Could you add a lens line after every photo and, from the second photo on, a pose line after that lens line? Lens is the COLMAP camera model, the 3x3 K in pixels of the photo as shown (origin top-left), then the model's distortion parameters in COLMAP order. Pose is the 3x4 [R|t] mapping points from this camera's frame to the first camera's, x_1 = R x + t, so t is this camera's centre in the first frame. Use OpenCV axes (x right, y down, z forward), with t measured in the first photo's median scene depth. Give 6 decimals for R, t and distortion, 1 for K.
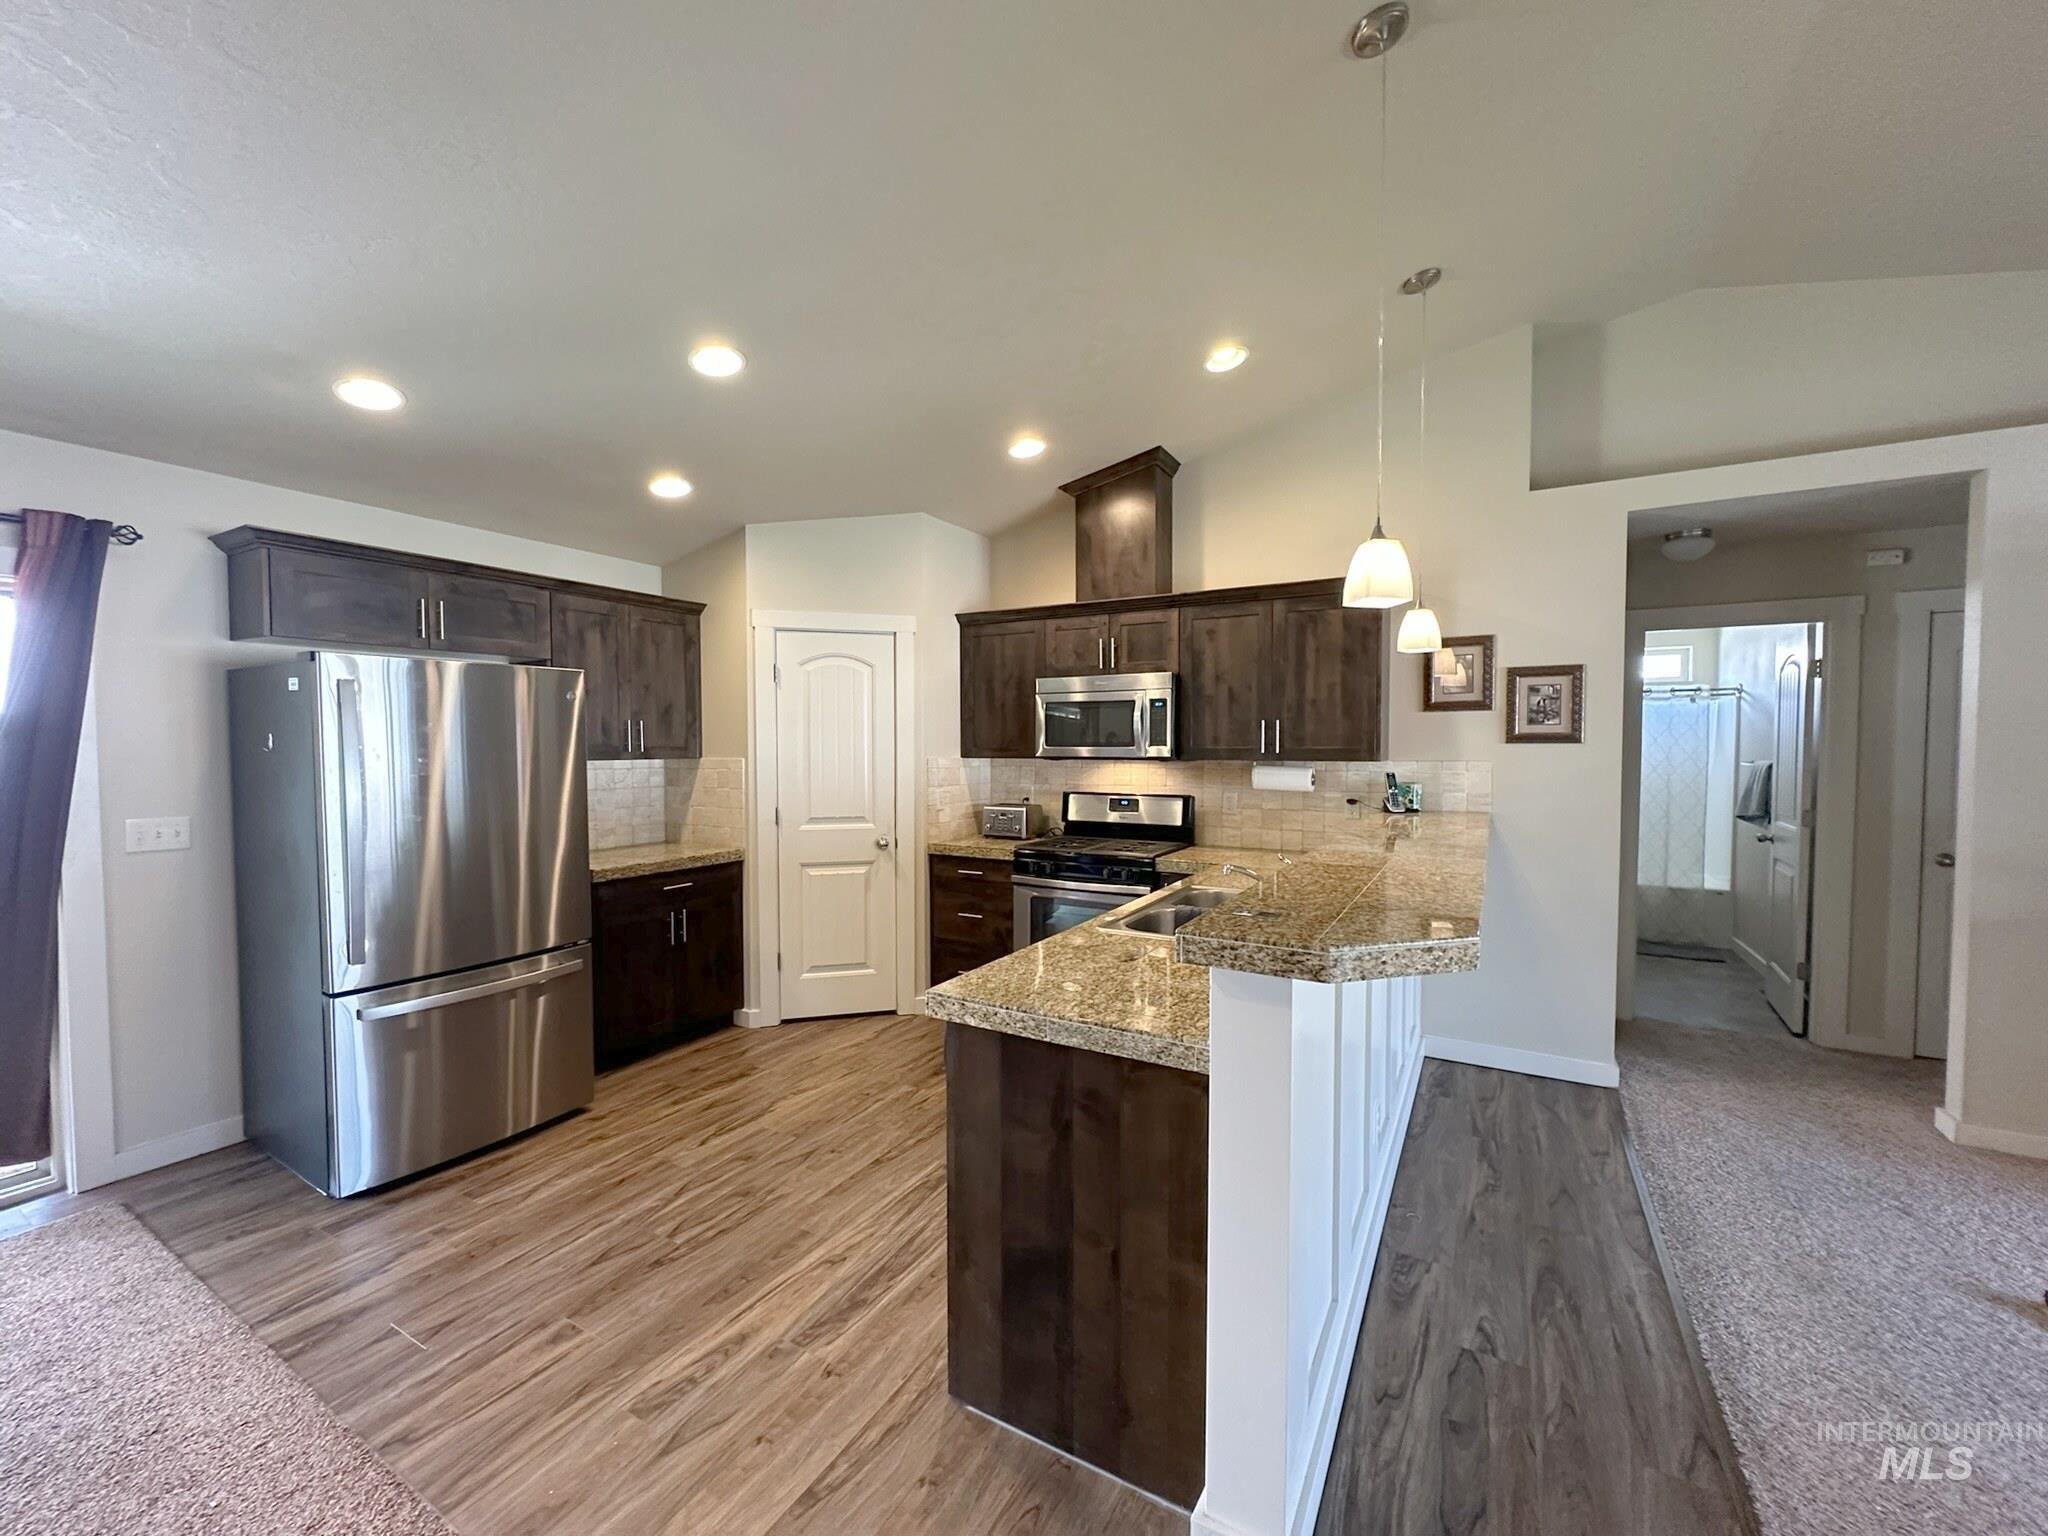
lens RADIAL K [[813.9, 0, 1031.6], [0, 813.9, 775.5], [0, 0, 1]] dist [-0.001270, -0.000464]
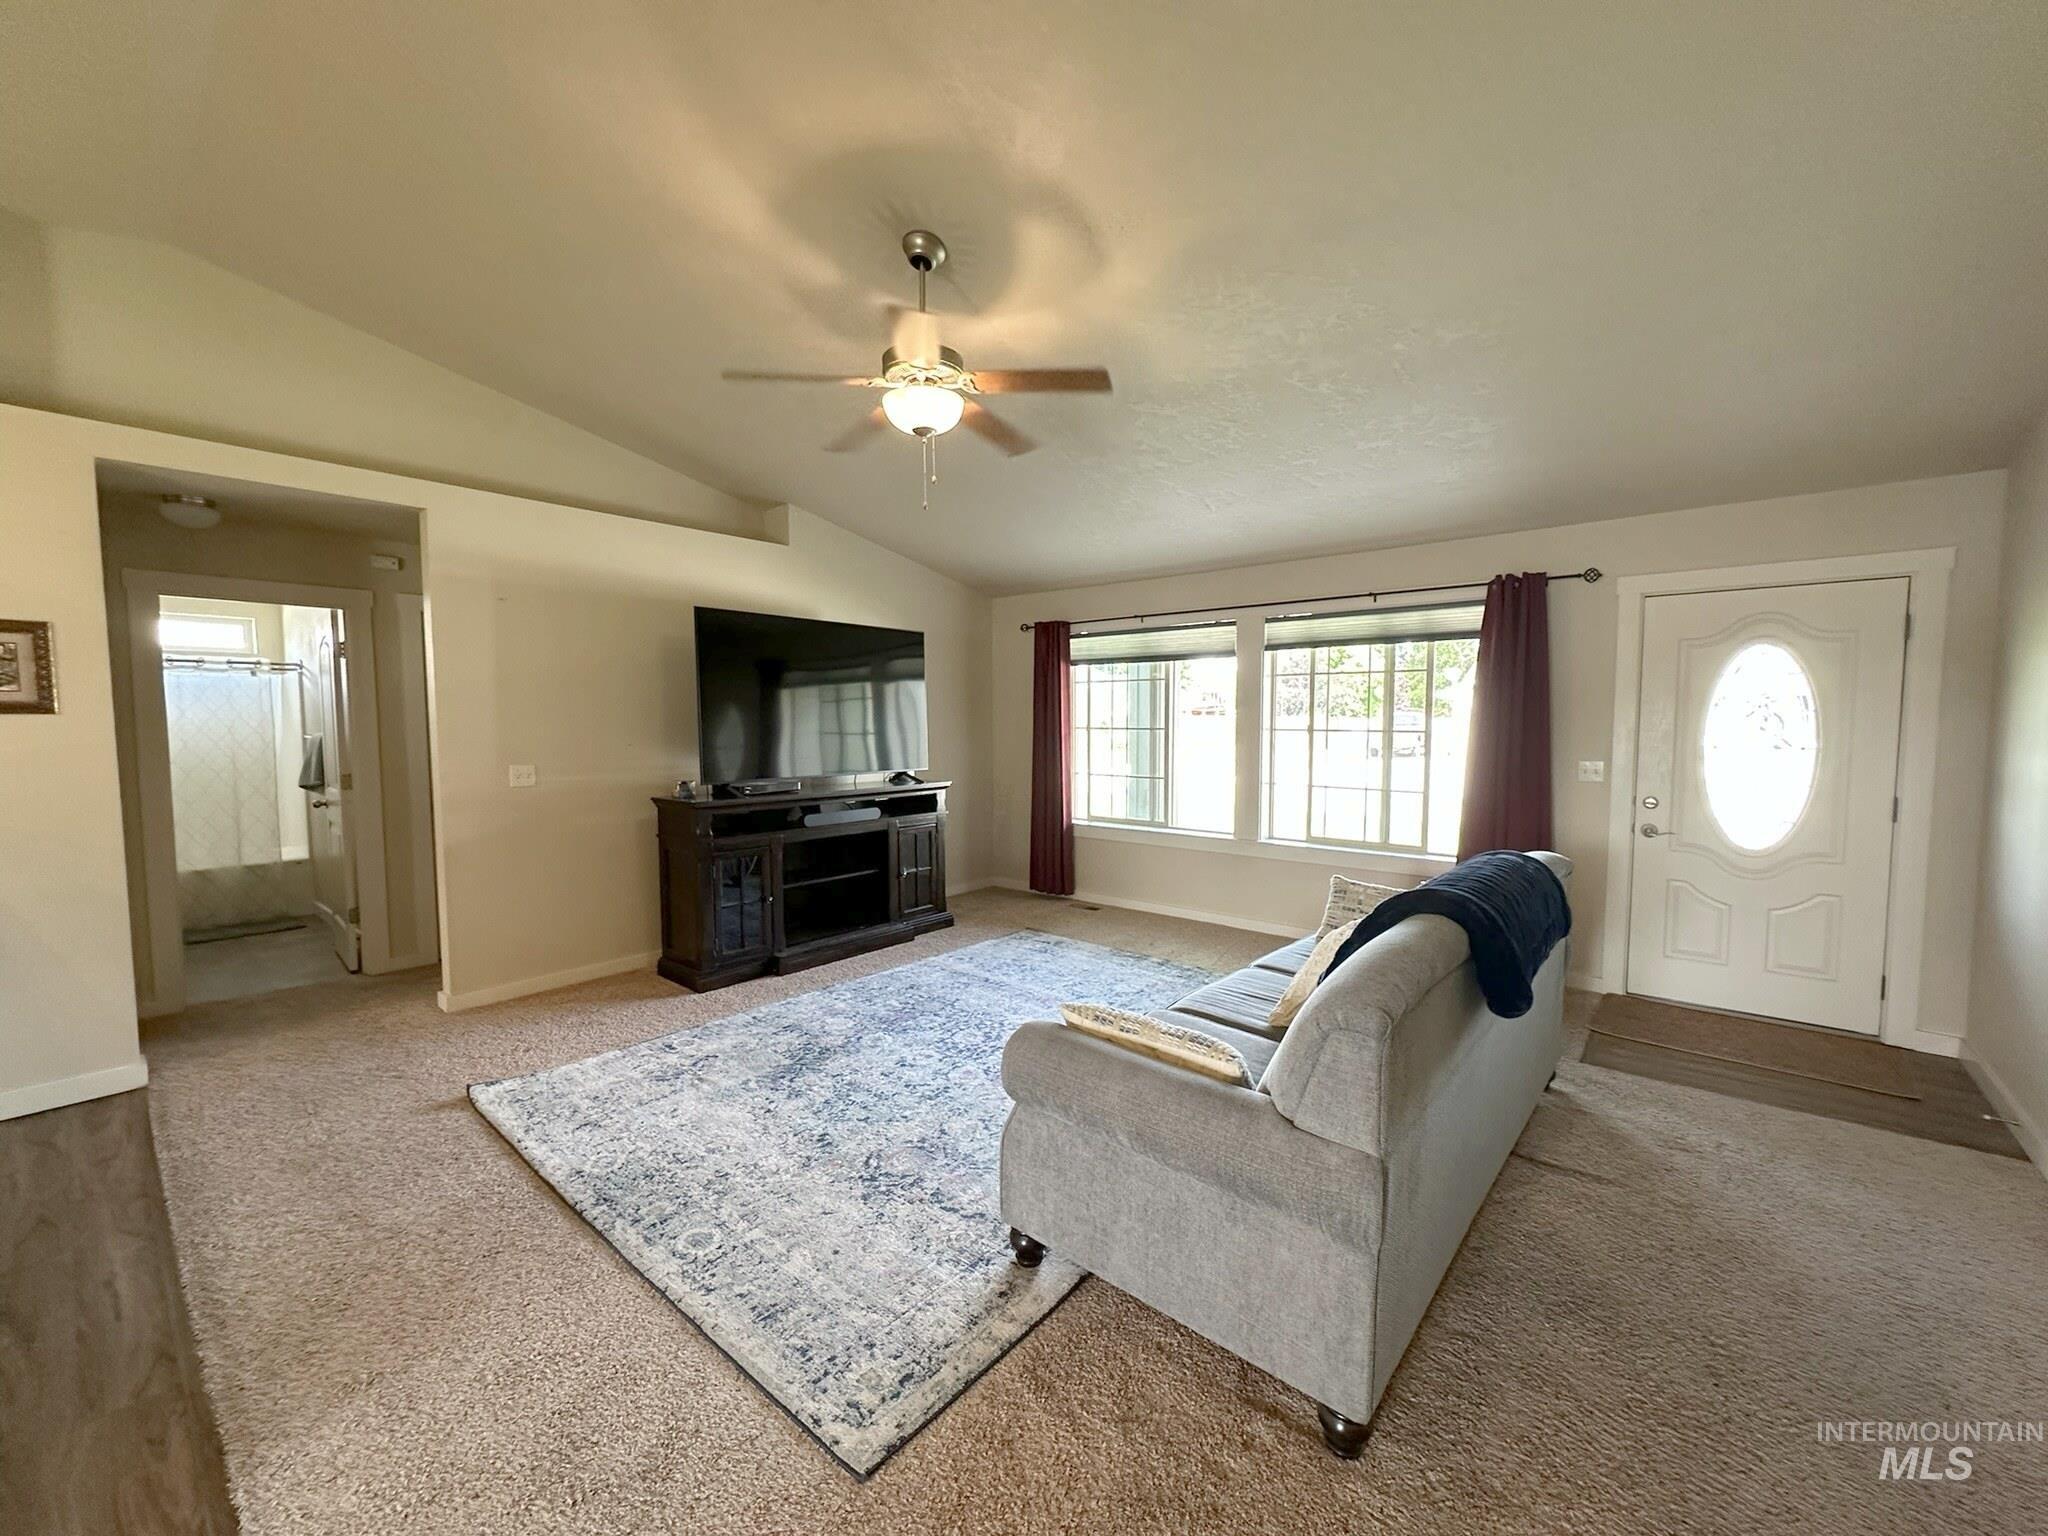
lens RADIAL K [[813.9, 0, 1026.4], [0, 813.9, 770.2], [0, 0, 1]] dist [-0.001270, -0.000464]
pose [[0.178474, -0.061940, 0.981993, 0.009589], [0.040822, 0.997623, 0.055507, 0.013110], [-0.983098, 0.030180, 0.180578, -0.154019]]
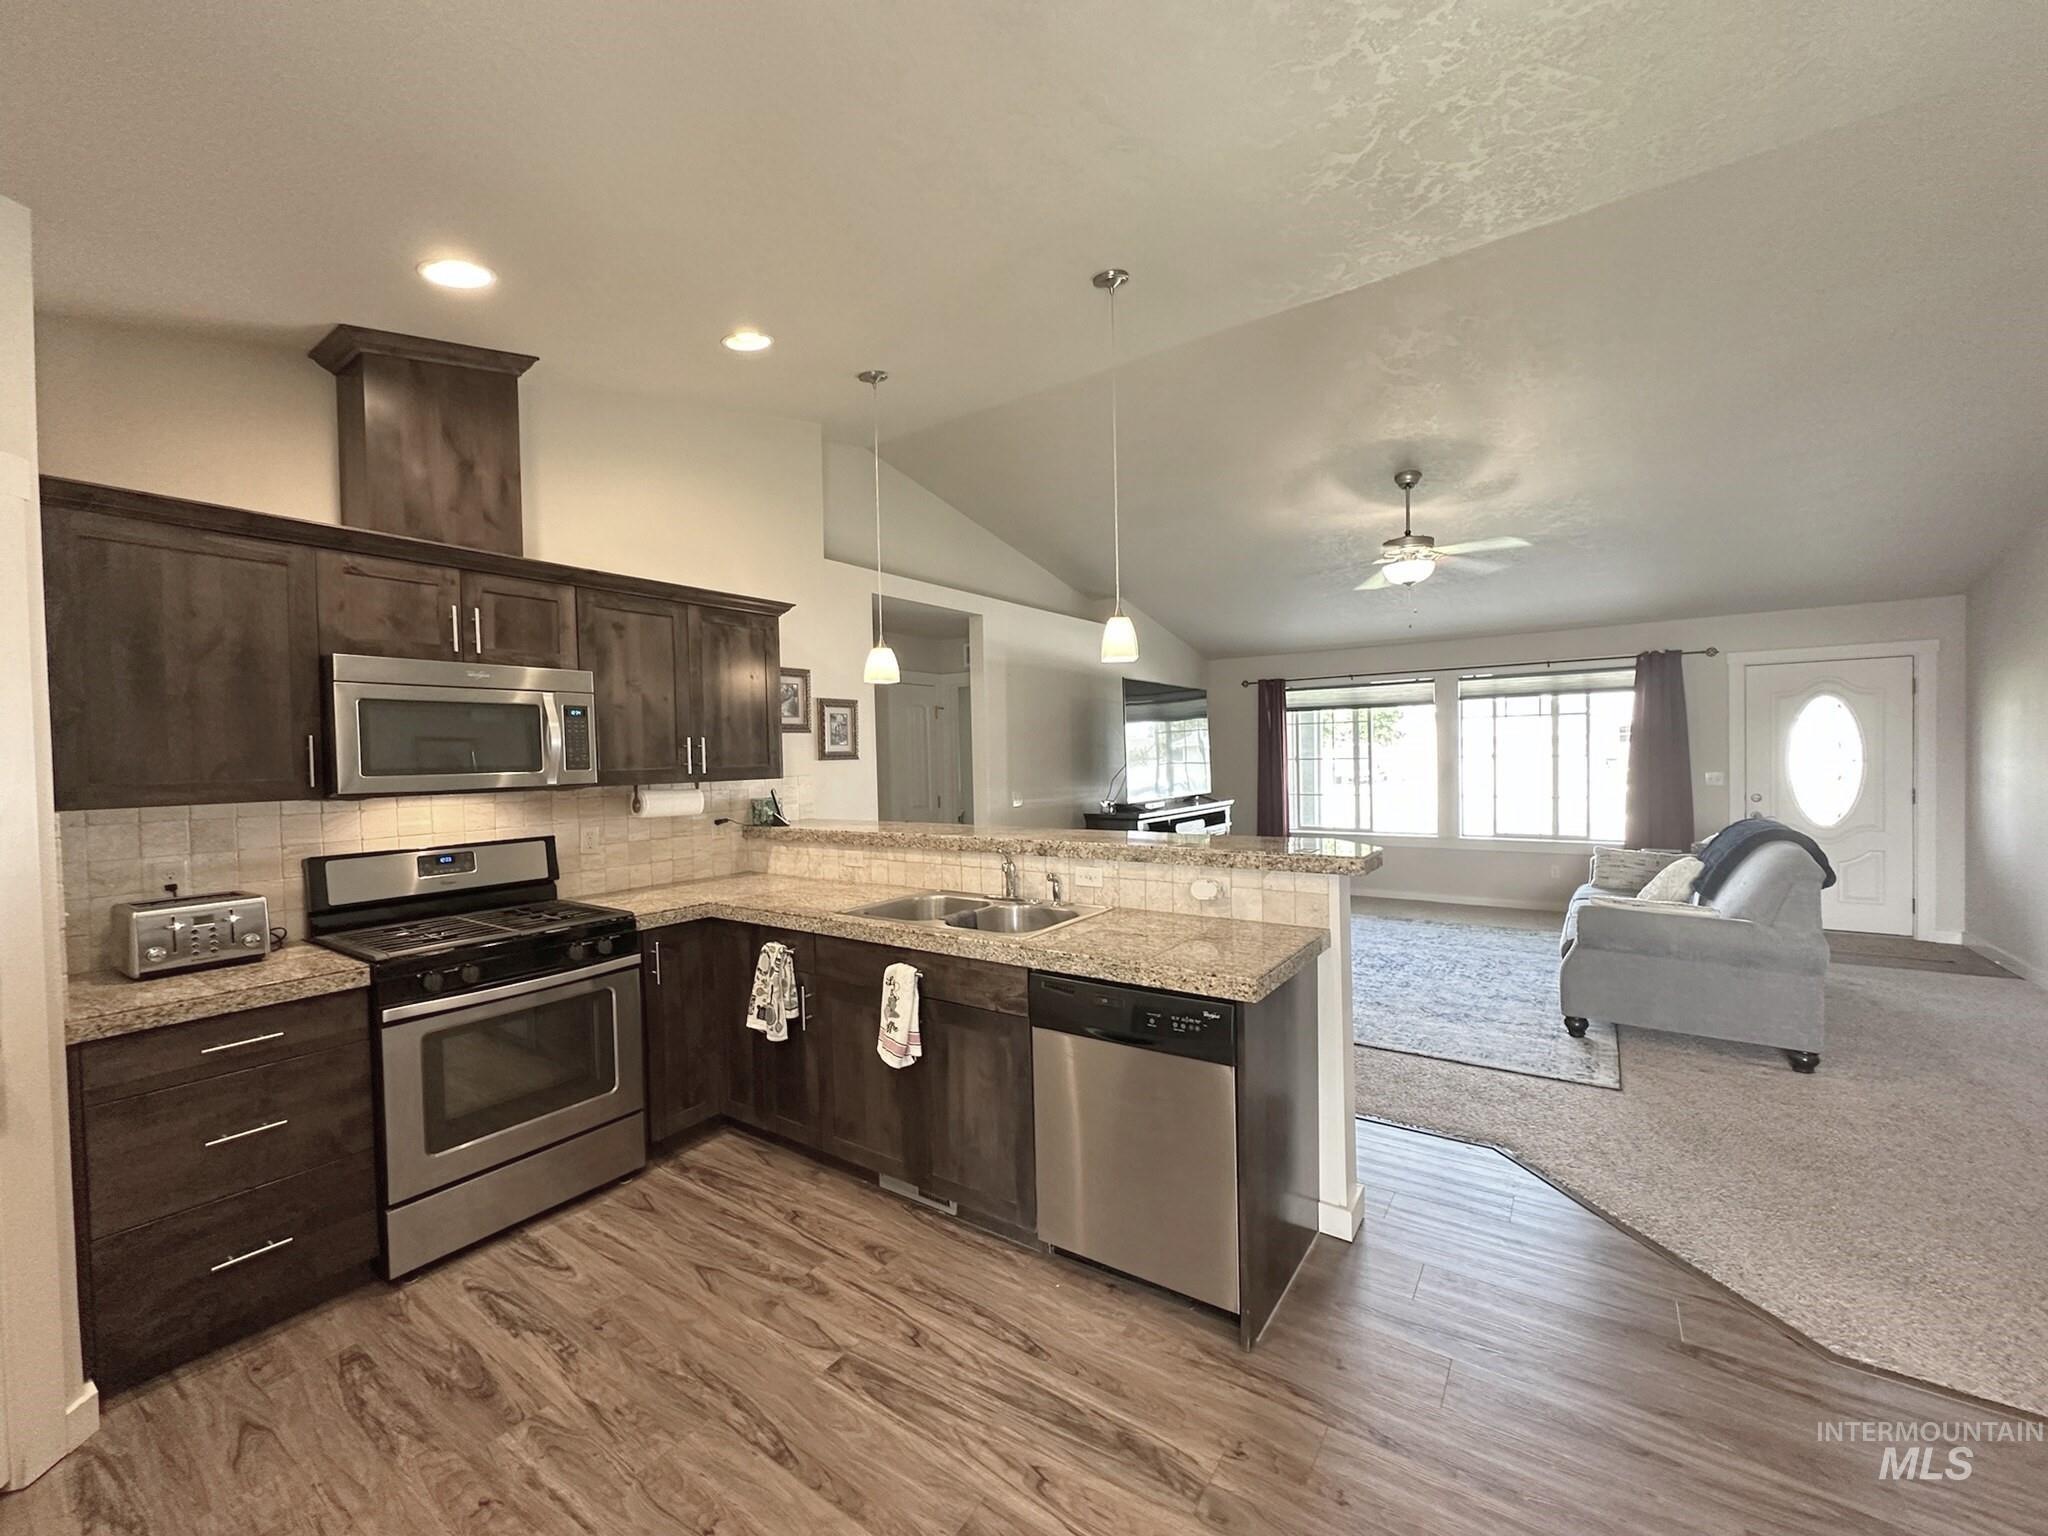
lens RADIAL K [[813.9, 0, 1029.0], [0, 813.9, 772.2], [0, 0, 1]] dist [-0.001270, -0.000464]
pose [[0.090274, -0.022367, 0.995666, -0.574615], [0.061154, 0.997986, 0.016874, -0.021965], [-0.994038, 0.059366, 0.091460, 0.553277]]
